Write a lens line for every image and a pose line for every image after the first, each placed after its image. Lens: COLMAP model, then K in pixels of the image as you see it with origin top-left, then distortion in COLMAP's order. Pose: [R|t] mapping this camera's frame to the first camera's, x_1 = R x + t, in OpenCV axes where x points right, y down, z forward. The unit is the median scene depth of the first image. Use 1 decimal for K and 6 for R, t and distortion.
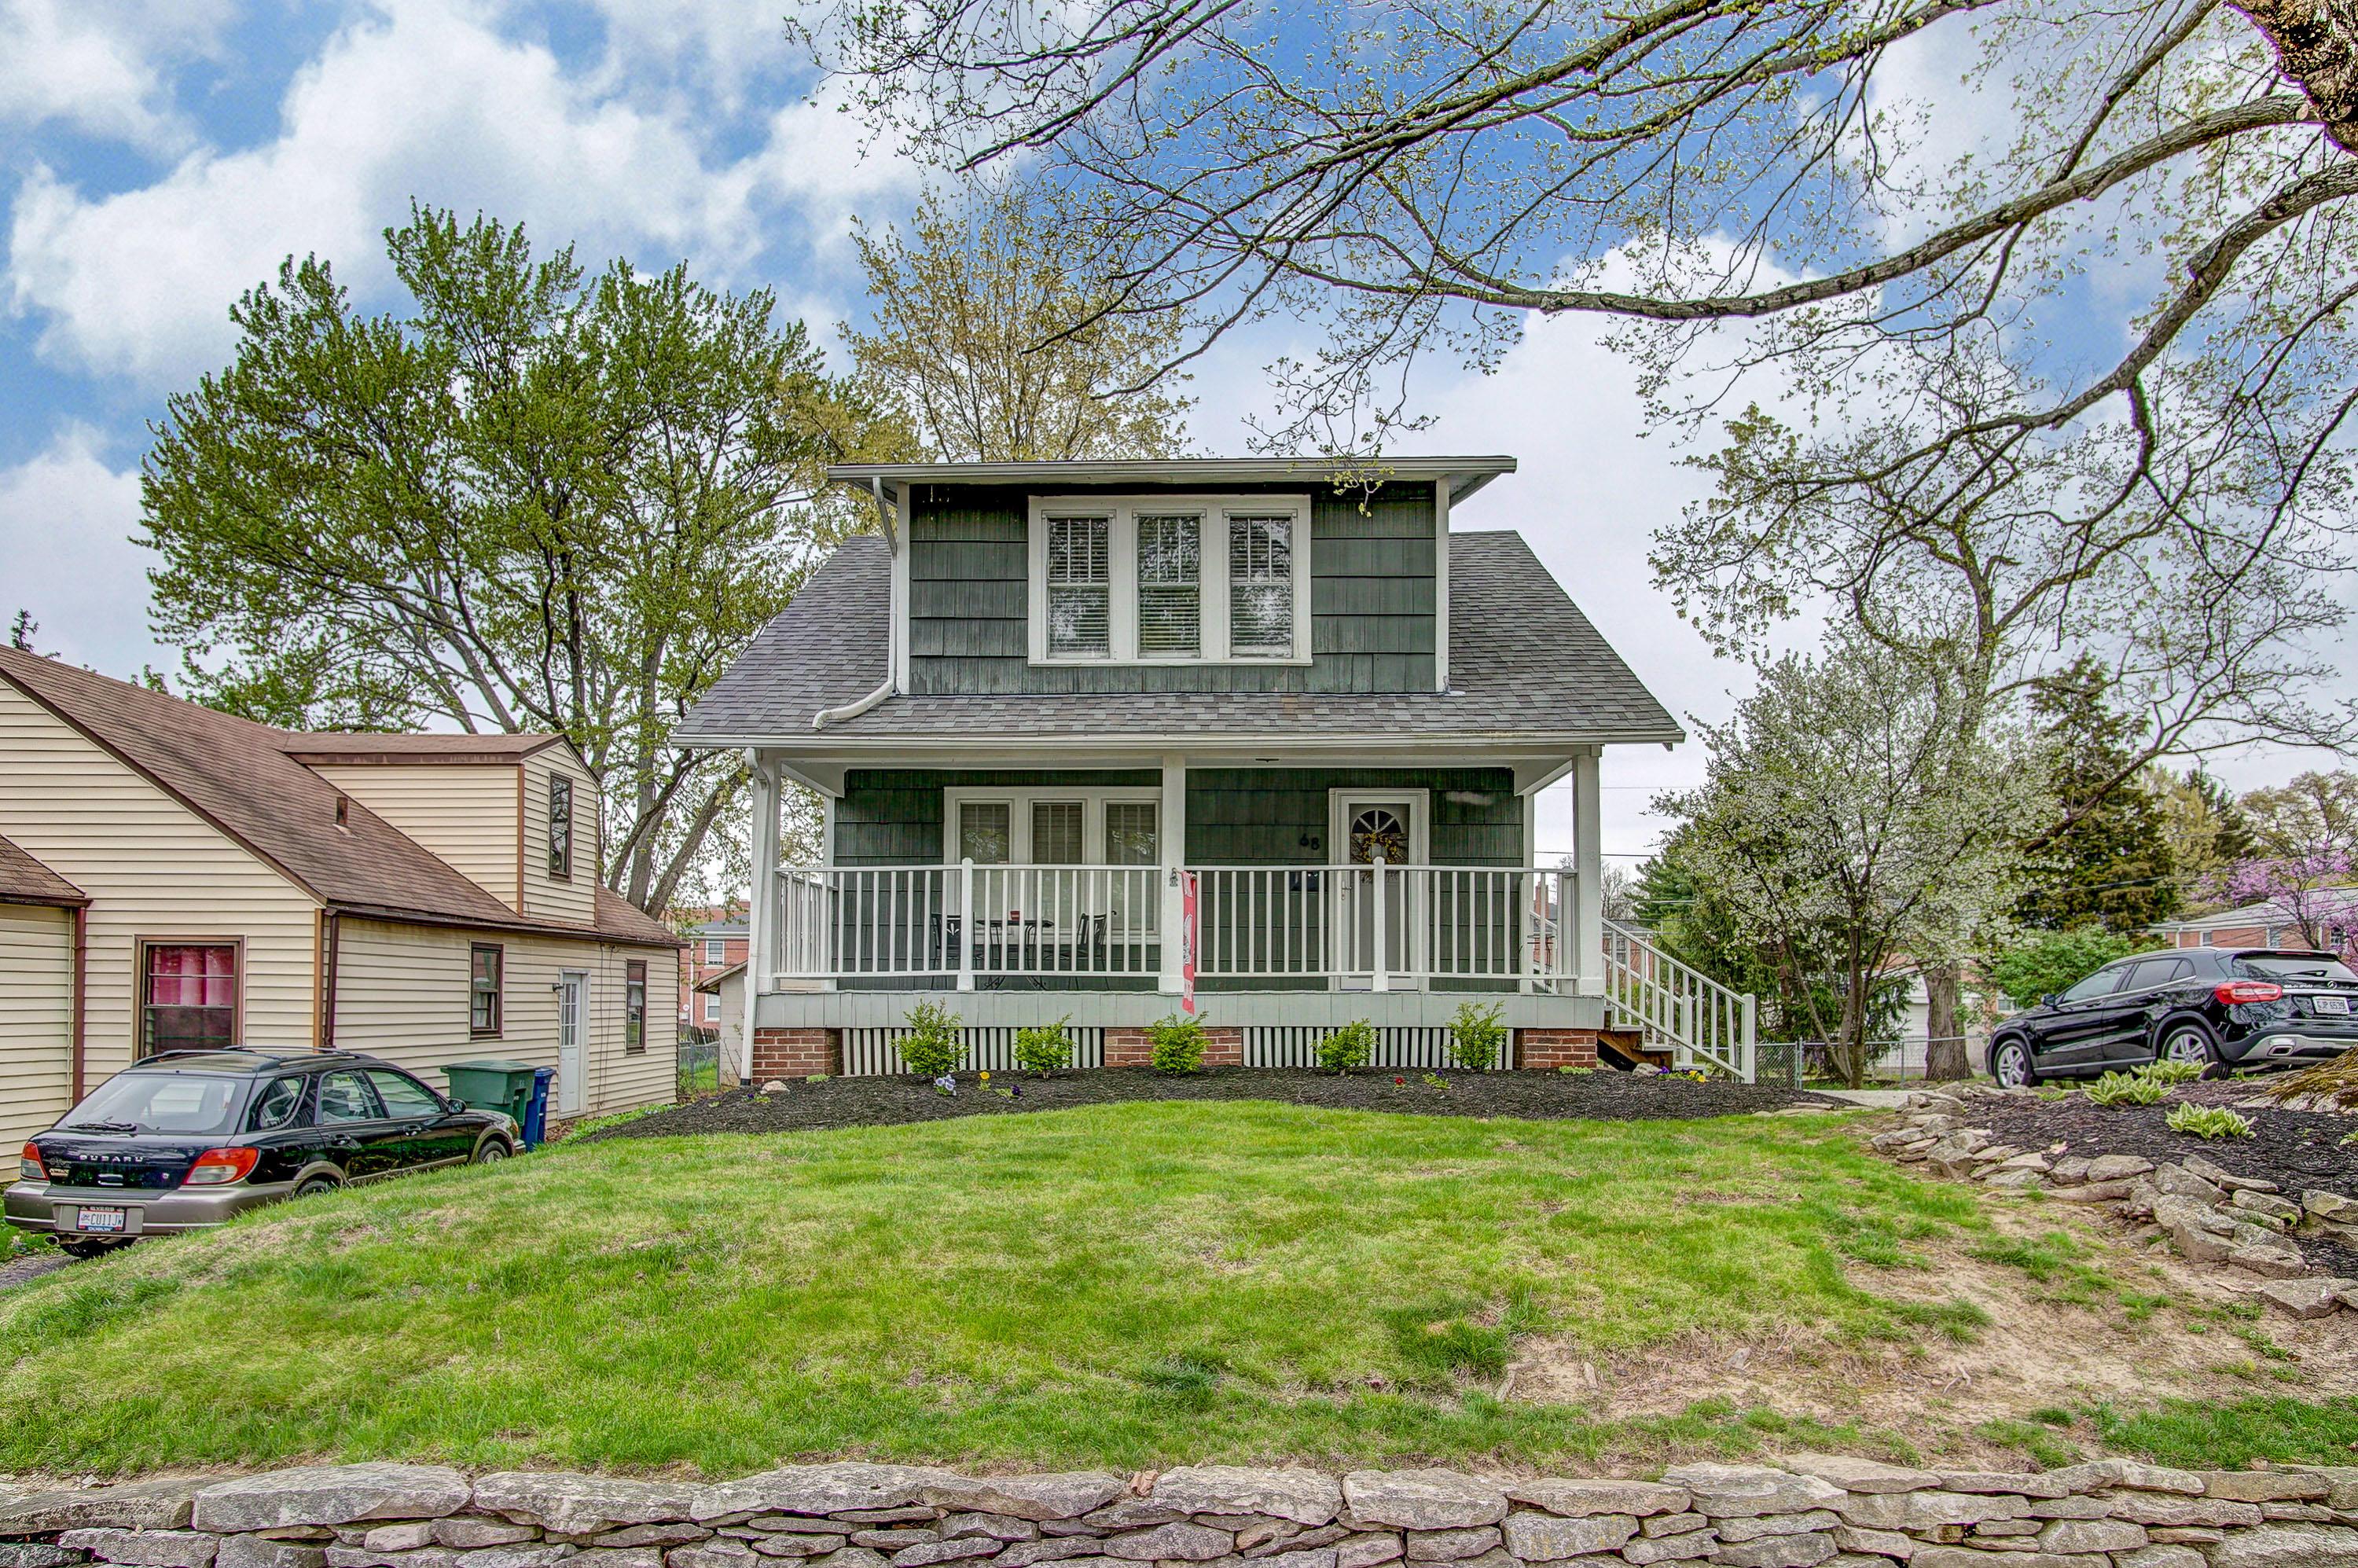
lens RADIAL K [[1311.9, 0, 1179.0], [0, 1311.9, 784.0], [0, 0, 1]] dist [-0.022753, 0.001516]
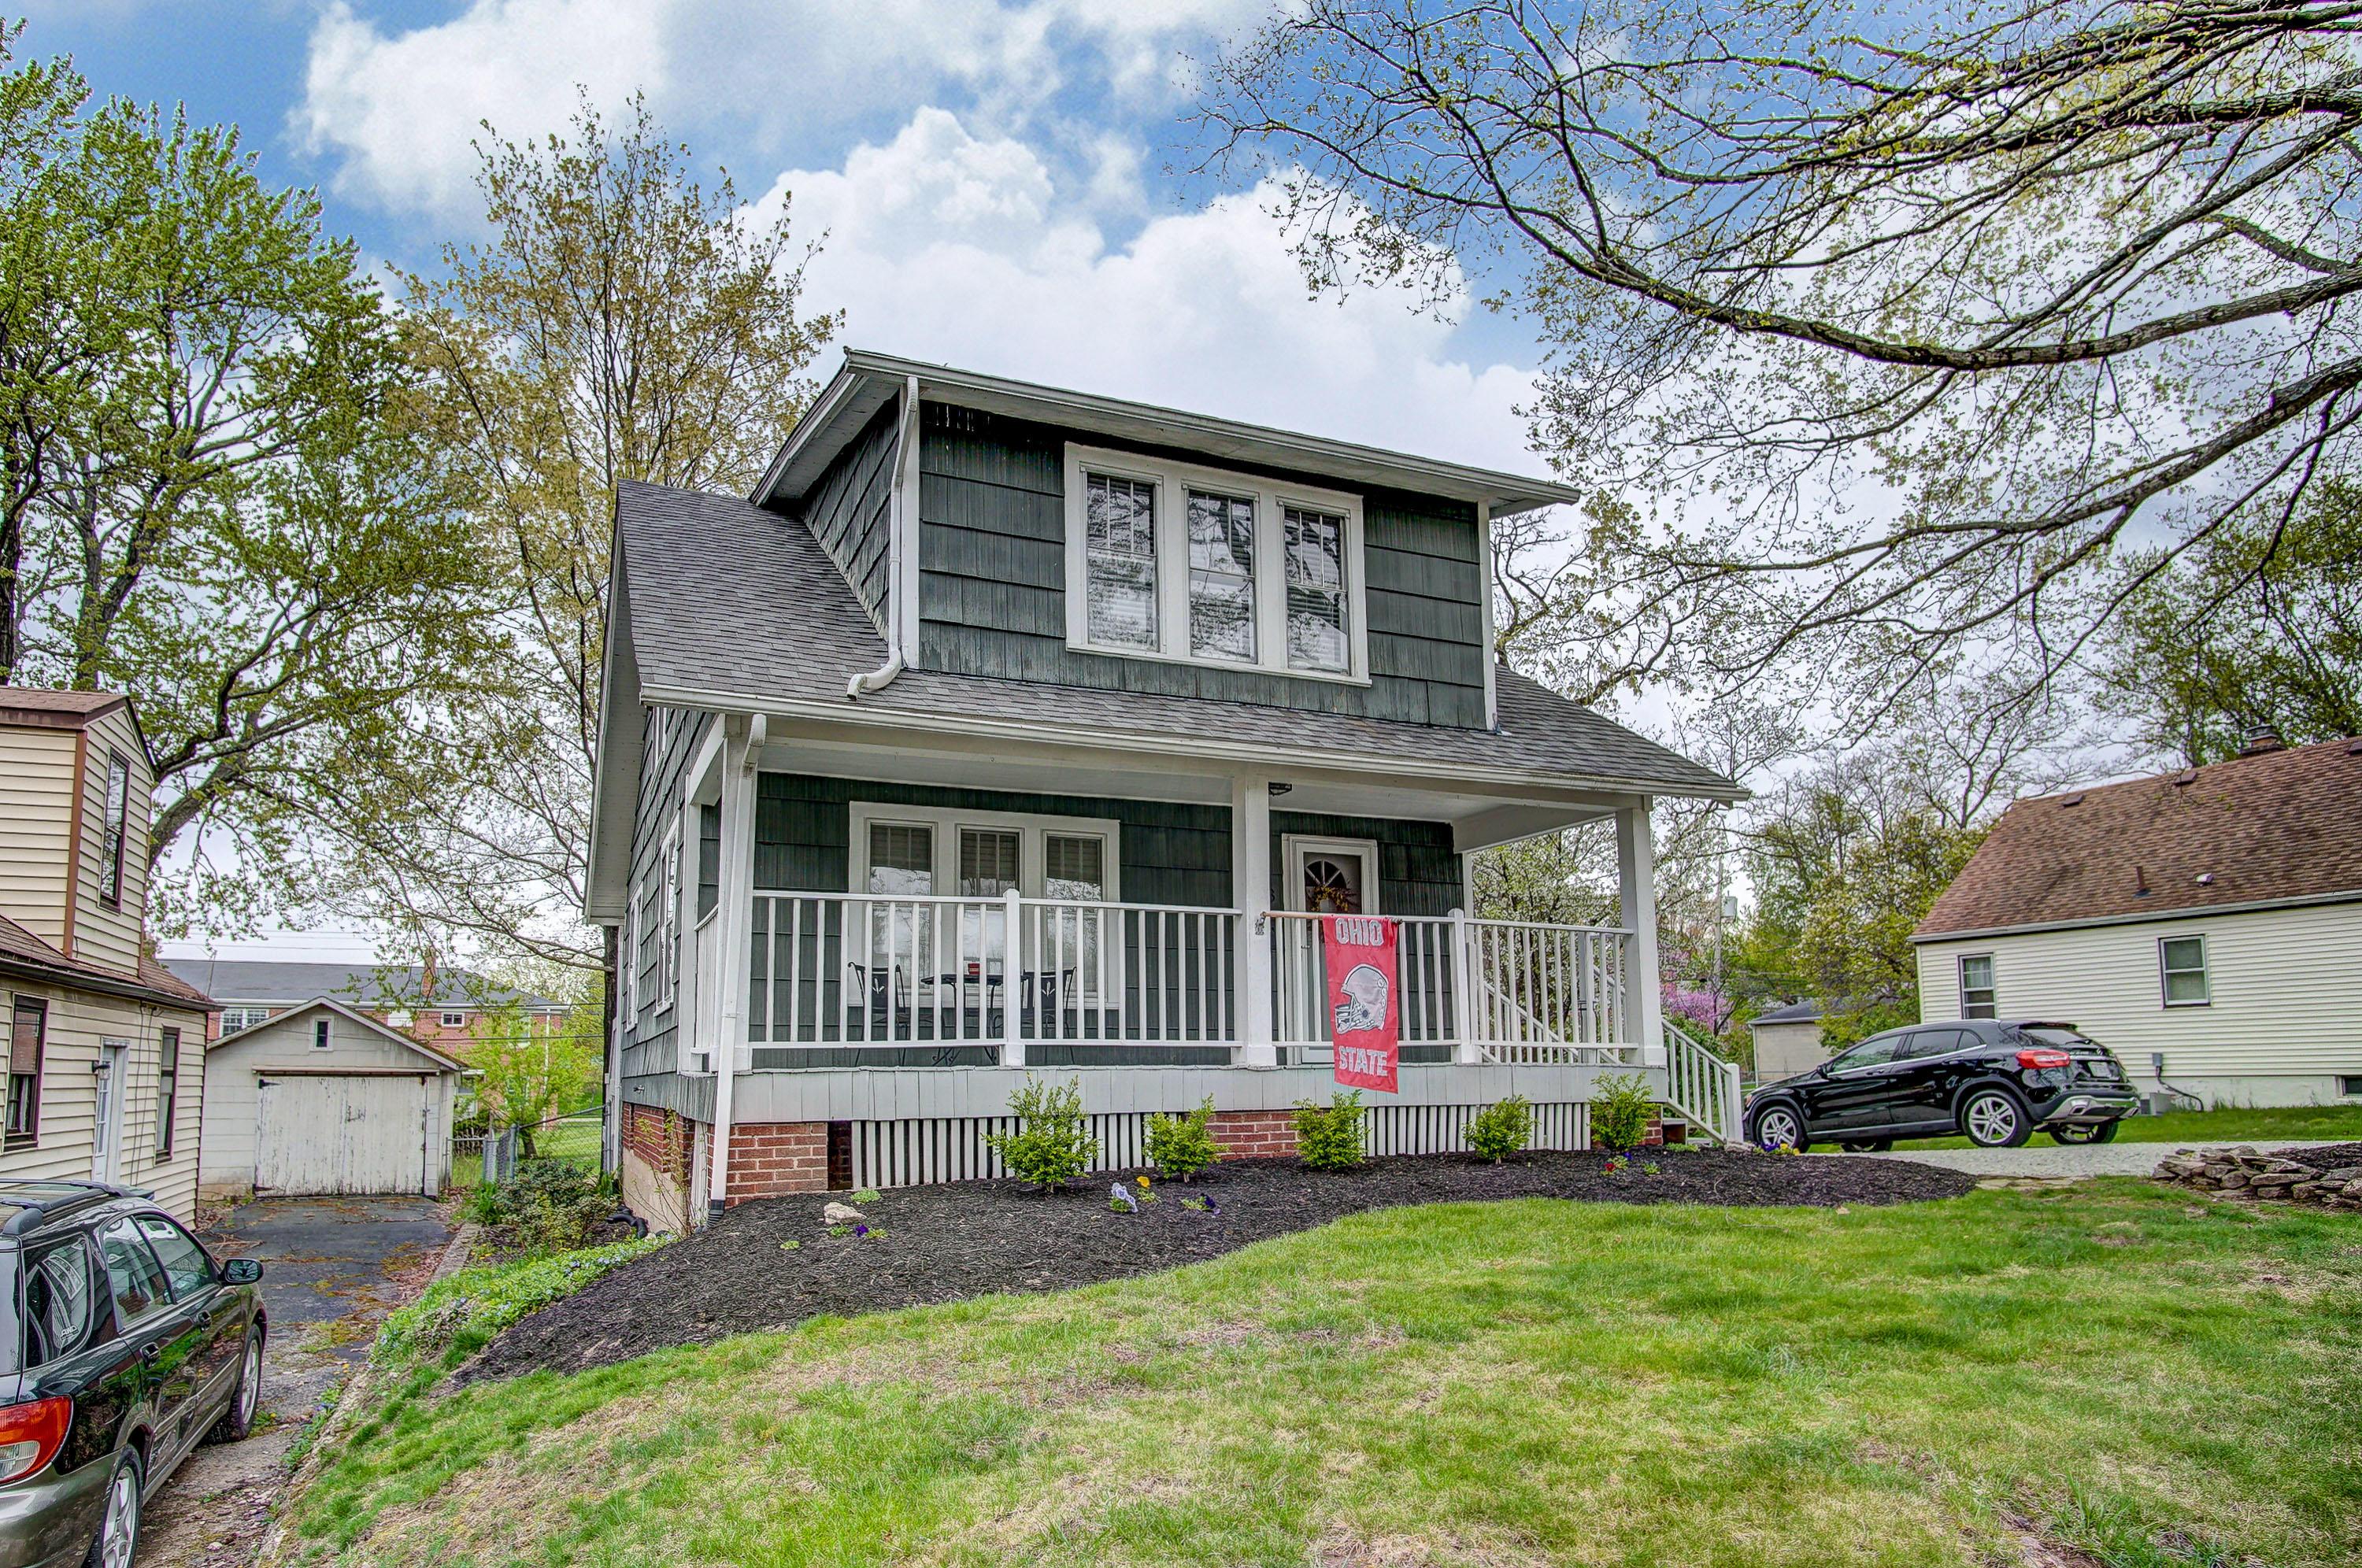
lens RADIAL K [[1314.0, 0, 1181.0], [0, 1314.0, 784.0], [0, 0, 1]] dist [-0.022753, 0.001516]
pose [[0.921034, 0.074030, 0.382381, -0.317835], [-0.052429, 0.996400, -0.066620, 0.035955], [-0.385937, 0.041312, 0.921600, 0.227639]]
